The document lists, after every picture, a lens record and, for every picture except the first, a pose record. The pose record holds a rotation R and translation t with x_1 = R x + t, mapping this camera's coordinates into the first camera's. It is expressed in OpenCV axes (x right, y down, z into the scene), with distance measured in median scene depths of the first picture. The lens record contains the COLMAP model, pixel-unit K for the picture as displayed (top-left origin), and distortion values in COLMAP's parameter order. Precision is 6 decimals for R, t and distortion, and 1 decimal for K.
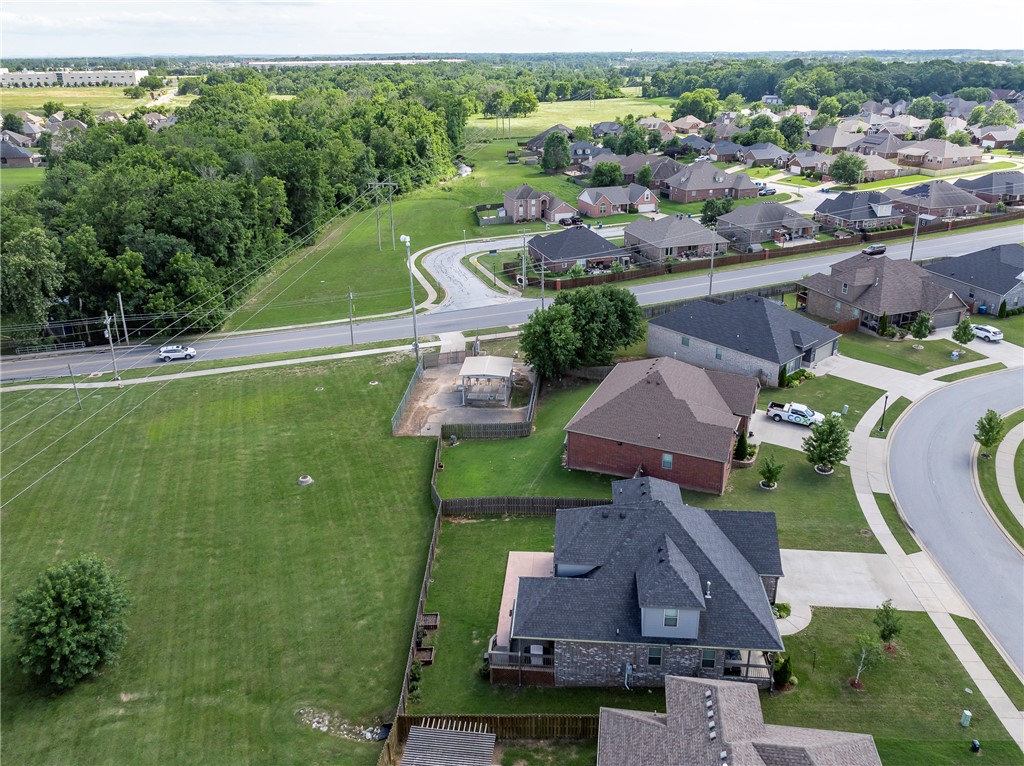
lens RADIAL K [[724.8, 0, 512.0], [0, 724.8, 383.0], [0, 0, 1]] dist [-0.011806, -0.001775]
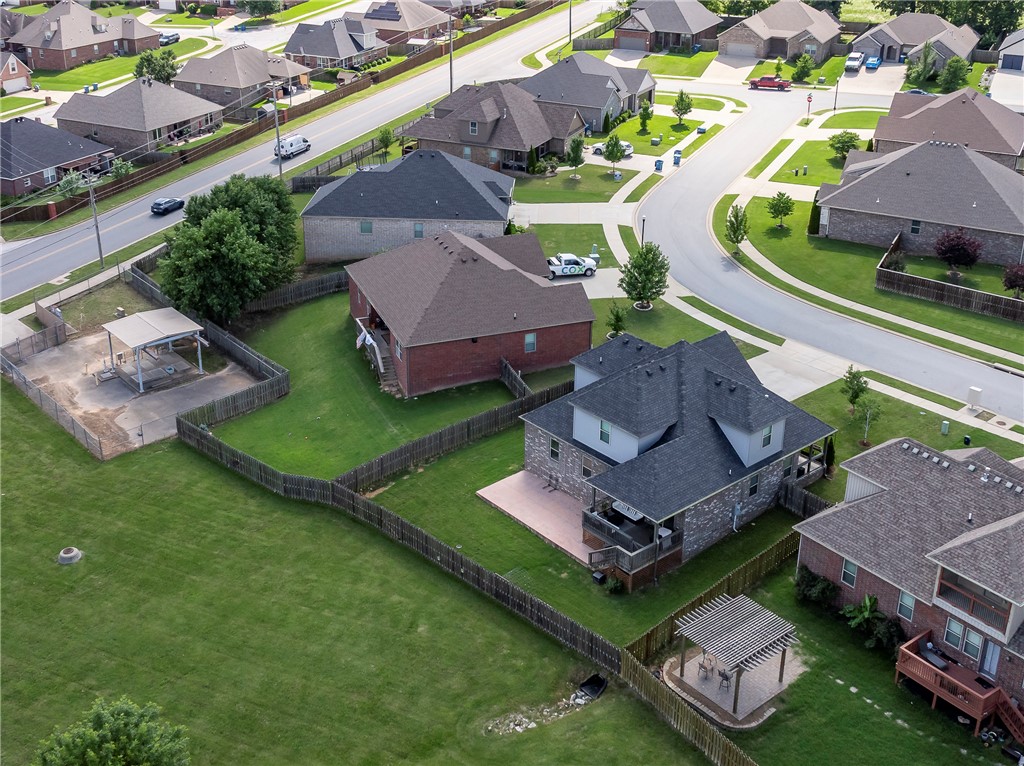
lens RADIAL K [[1087.0, 0, 512.0], [0, 1087.0, 383.0], [0, 0, 1]] dist [-0.004410, 0.013360]
pose [[0.724507, -0.307823, 0.616713, -0.487131], [0.281300, 0.948882, 0.143154, -0.027484], [-0.629254, 0.069765, 0.774062, 0.039385]]
